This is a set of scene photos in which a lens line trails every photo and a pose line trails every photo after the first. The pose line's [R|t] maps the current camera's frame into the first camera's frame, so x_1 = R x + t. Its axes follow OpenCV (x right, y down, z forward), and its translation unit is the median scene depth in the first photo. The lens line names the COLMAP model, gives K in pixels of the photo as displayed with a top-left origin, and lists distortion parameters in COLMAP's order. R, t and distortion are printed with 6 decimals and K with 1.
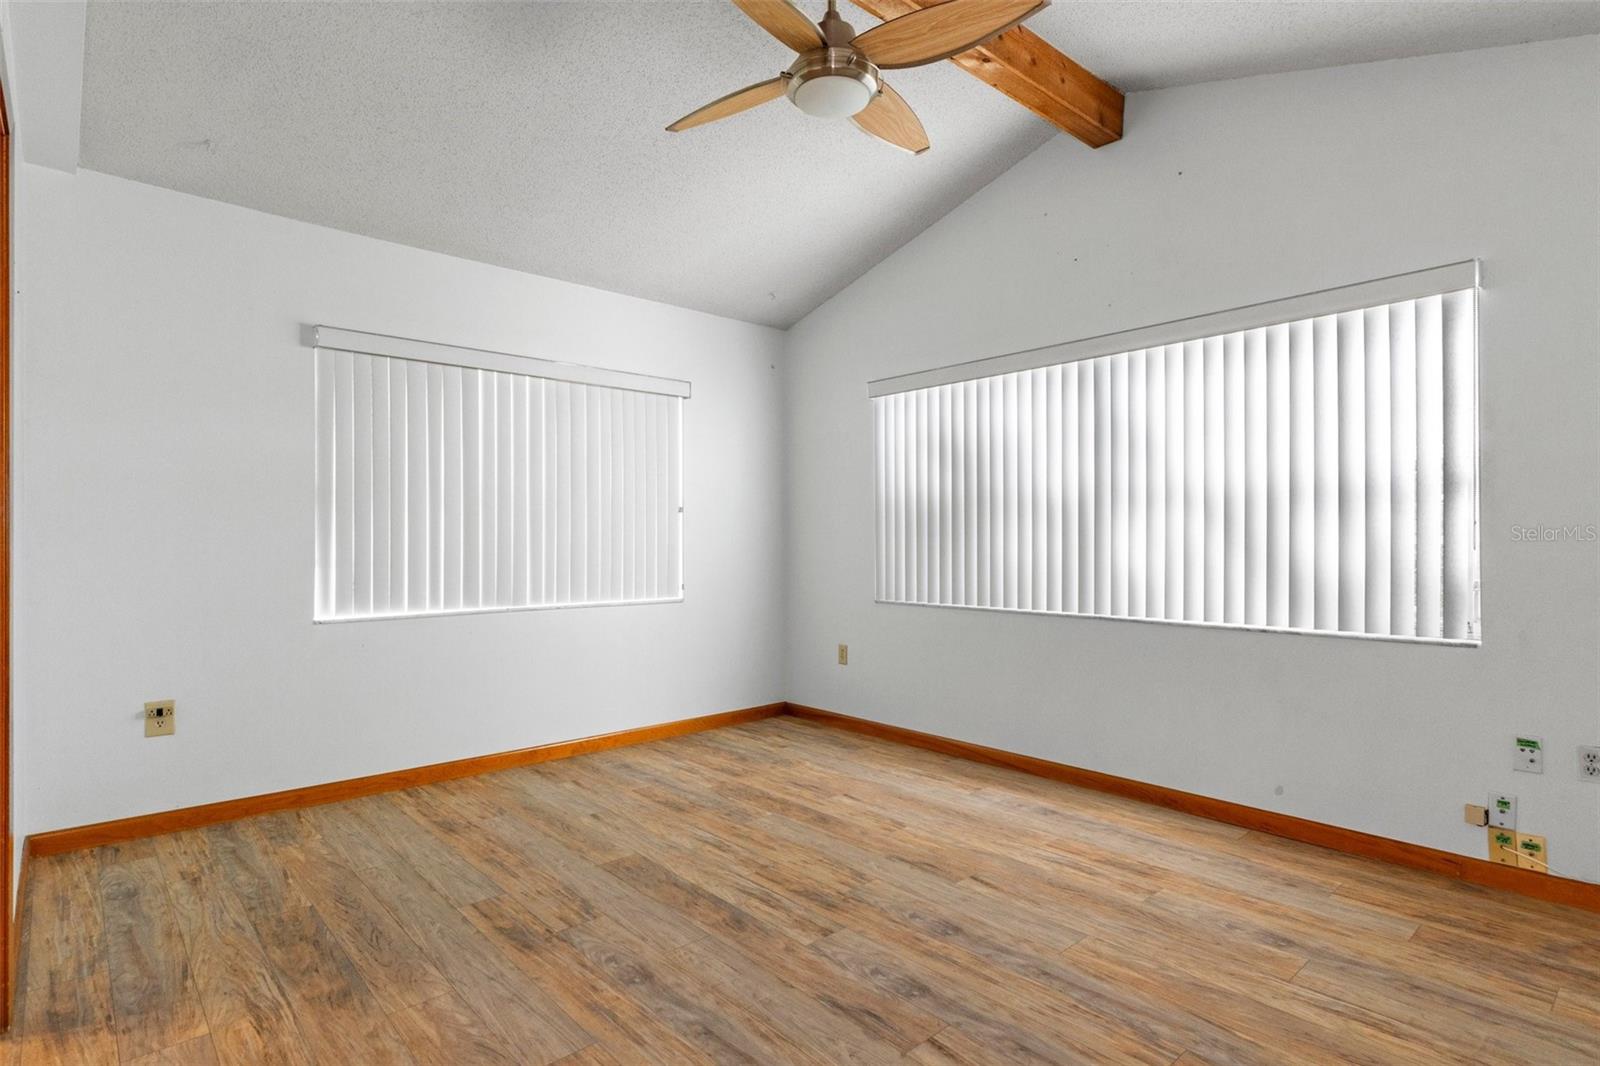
lens RADIAL K [[802.2, 0, 796.9], [0, 802.2, 533.6], [0, 0, 1]] dist [-0.003462, 0.000163]
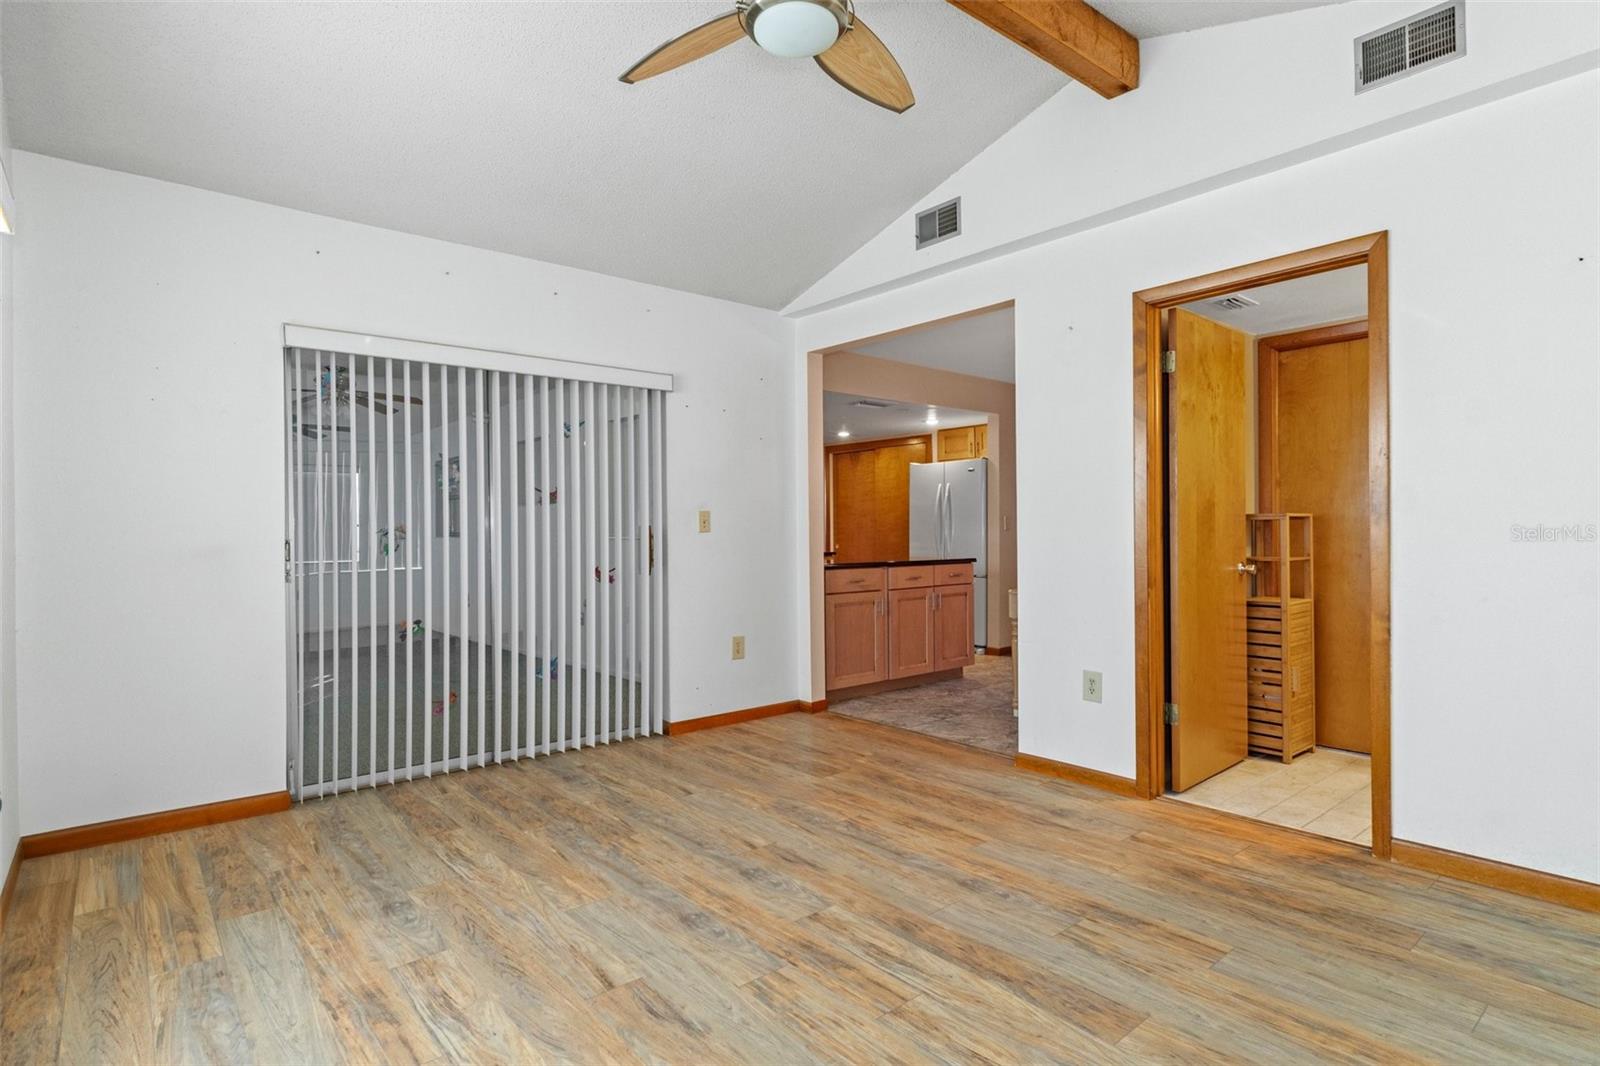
lens RADIAL K [[802.2, 0, 796.9], [0, 802.2, 533.6], [0, 0, 1]] dist [-0.003462, 0.000163]
pose [[-0.999507, 0.009058, 0.030066, 0.023763], [0.009032, 0.999959, -0.000975, 0.012185], [-0.030073, -0.000703, -0.999547, 1.984193]]
